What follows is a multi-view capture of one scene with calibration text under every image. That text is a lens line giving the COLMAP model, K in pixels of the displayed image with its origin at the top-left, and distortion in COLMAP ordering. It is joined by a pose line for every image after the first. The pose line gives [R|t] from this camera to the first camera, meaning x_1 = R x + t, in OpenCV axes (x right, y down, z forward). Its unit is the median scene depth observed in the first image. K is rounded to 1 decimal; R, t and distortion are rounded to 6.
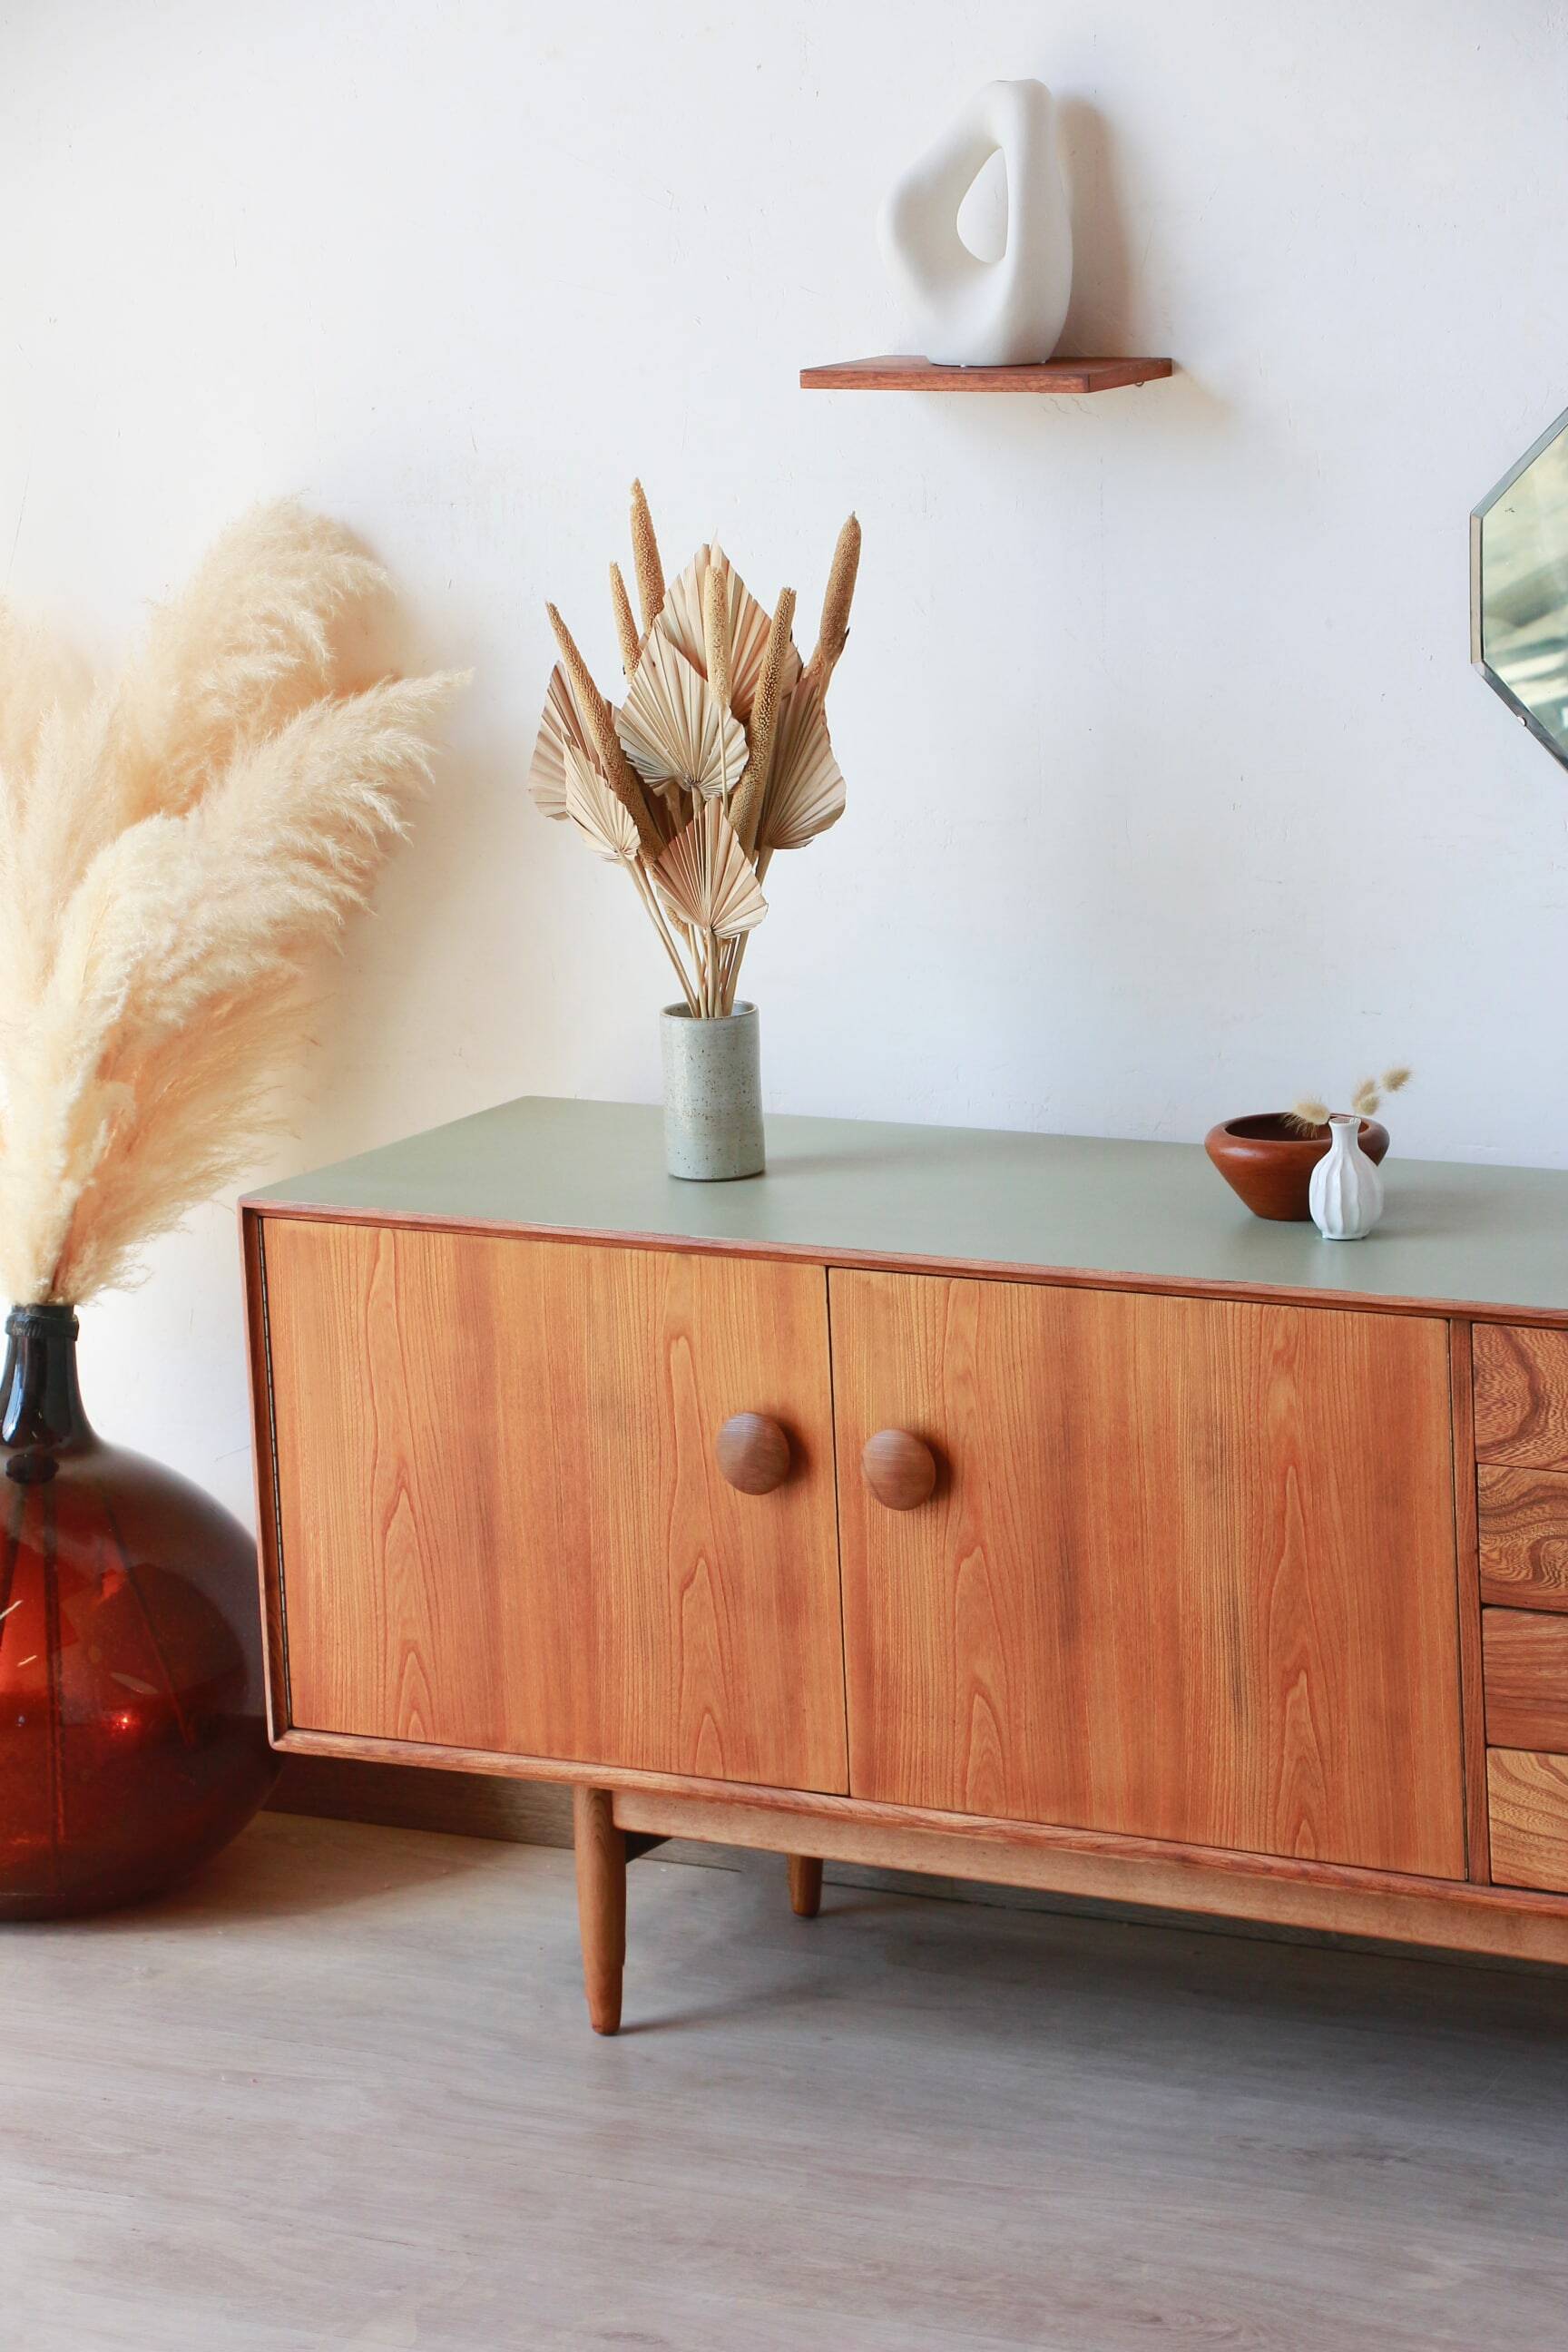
lens RADIAL K [[7265.9, 0, 806.5], [0, 7265.9, 1223.0], [0, 0, 1]] dist [0.592439, 1.560451]
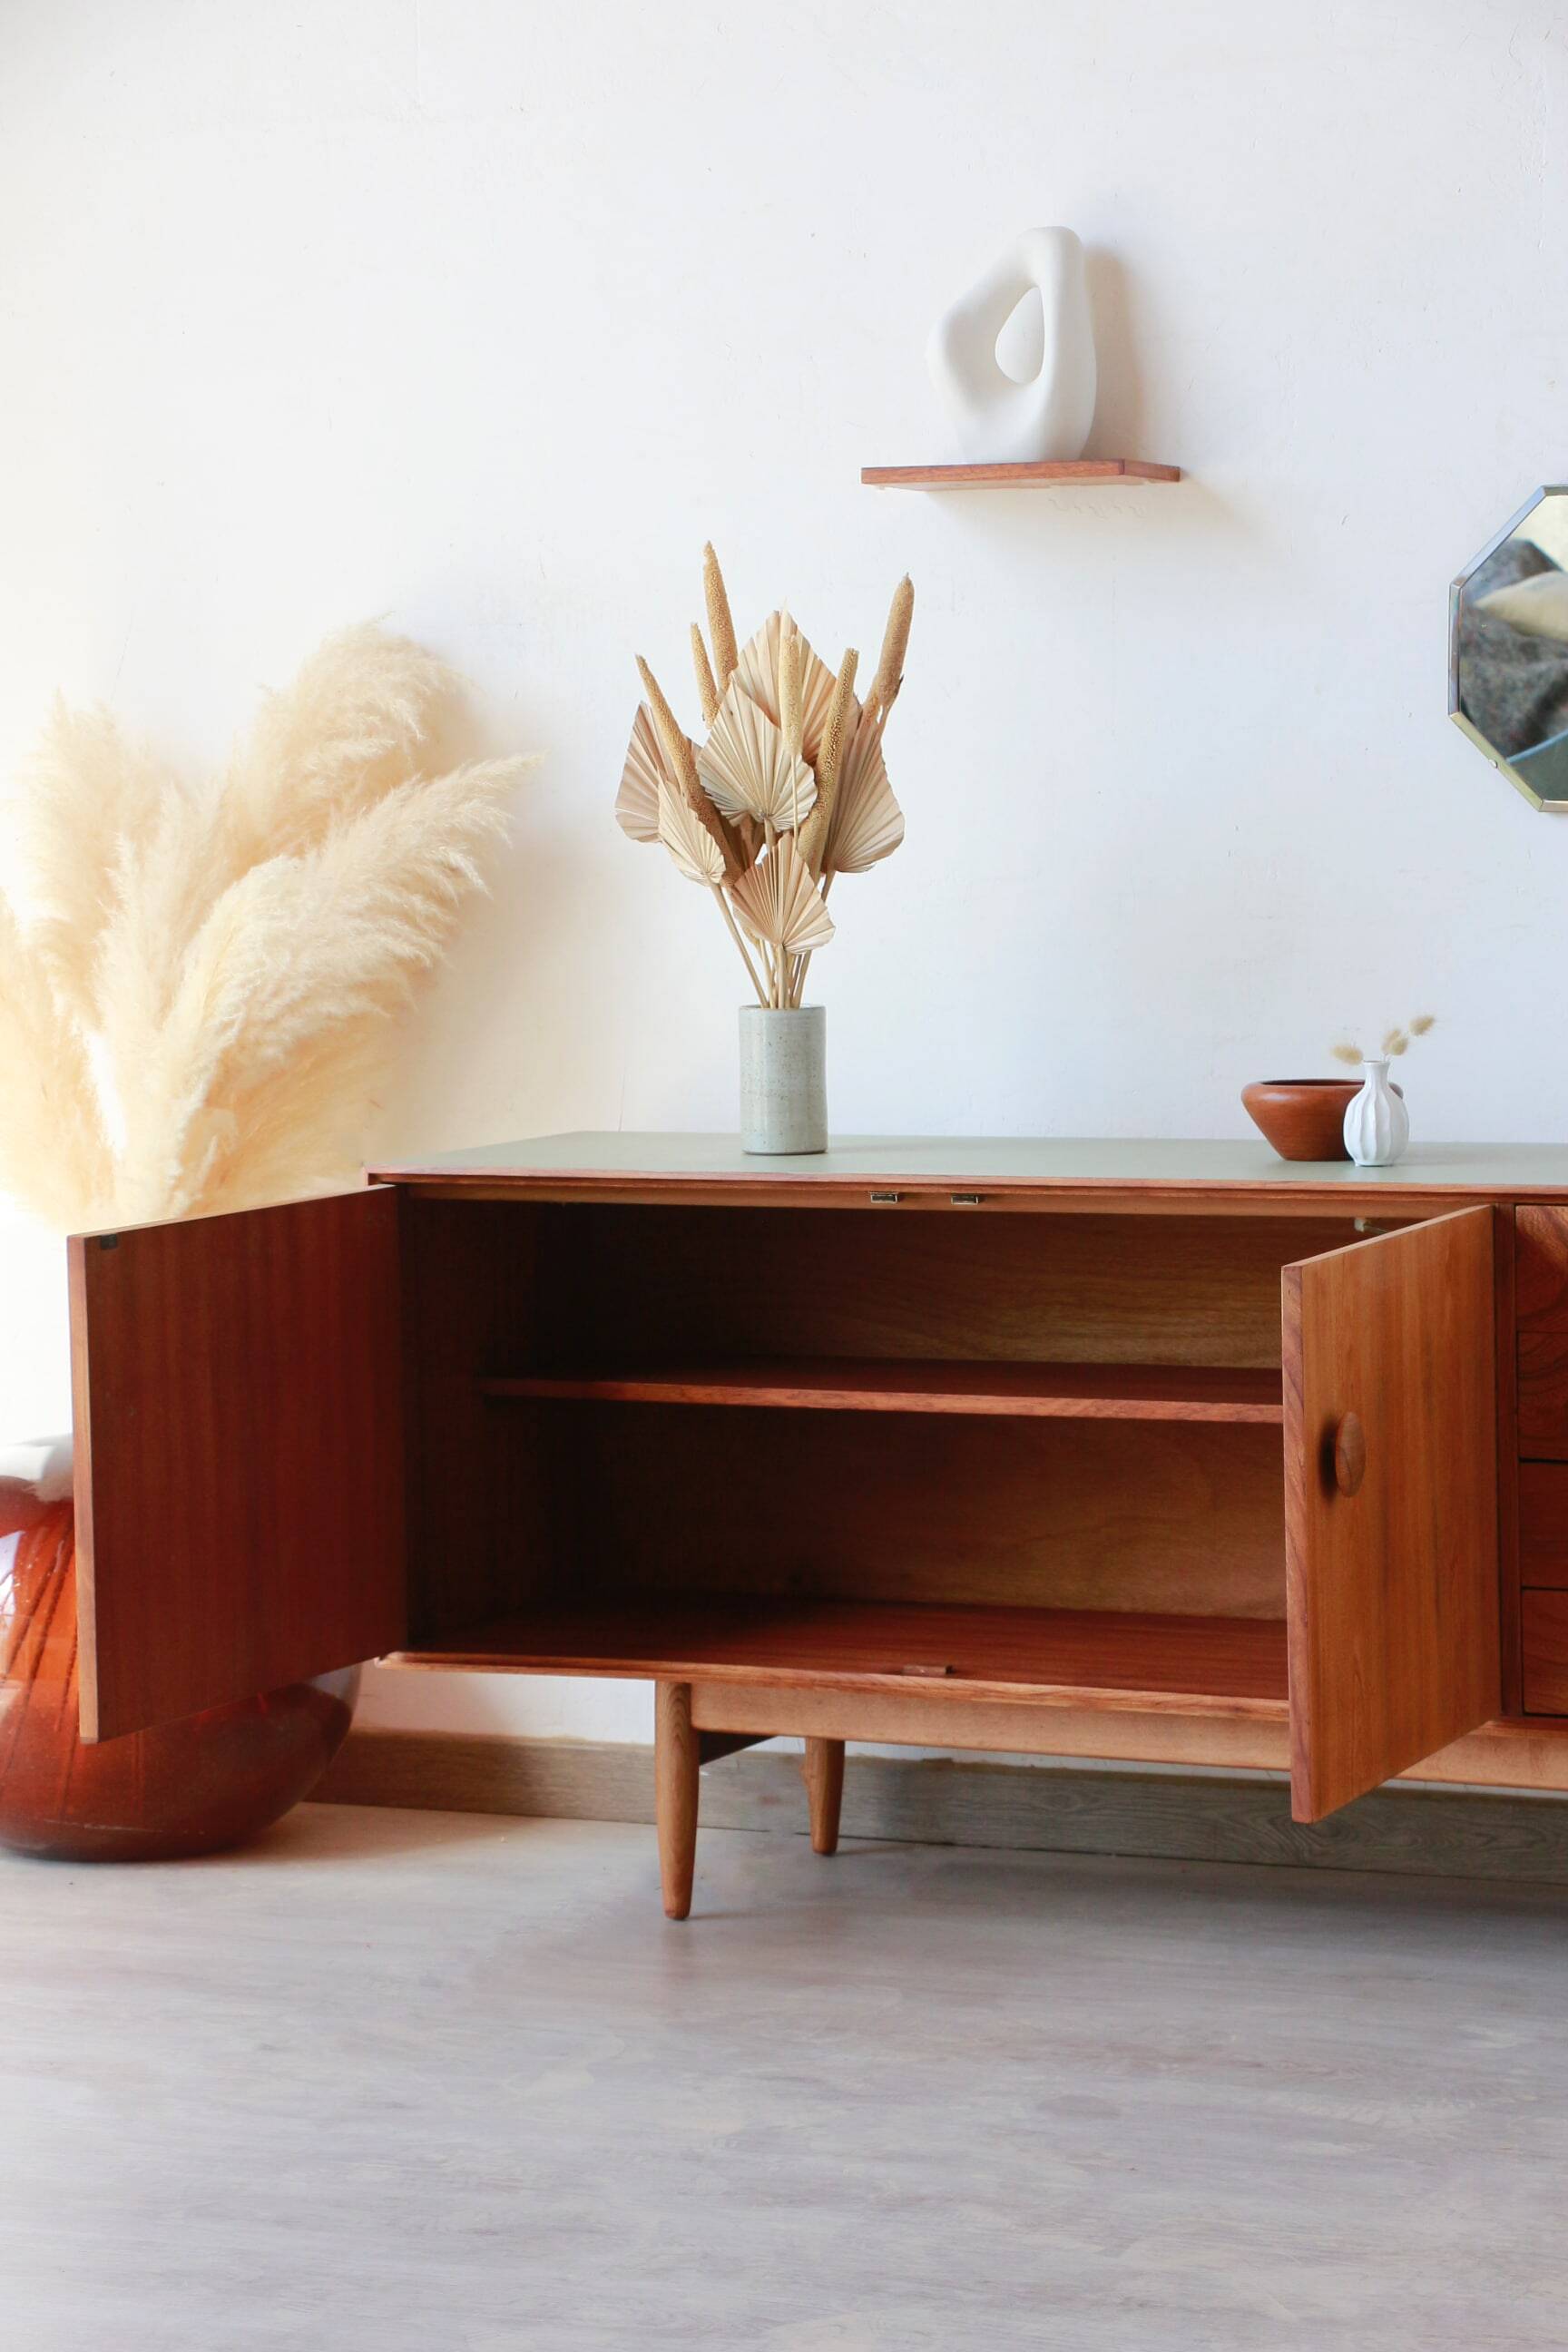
lens RADIAL K [[6086.2, 0, 786.0], [0, 6086.2, 1219.6], [0, 0, 1]] dist [0.411237, 0.639298]
pose [[0.995532, 0.018166, 0.092660, -0.103287], [-0.005648, 0.991018, -0.133611, 0.134642], [-0.094255, 0.132490, 0.986693, 0.064849]]
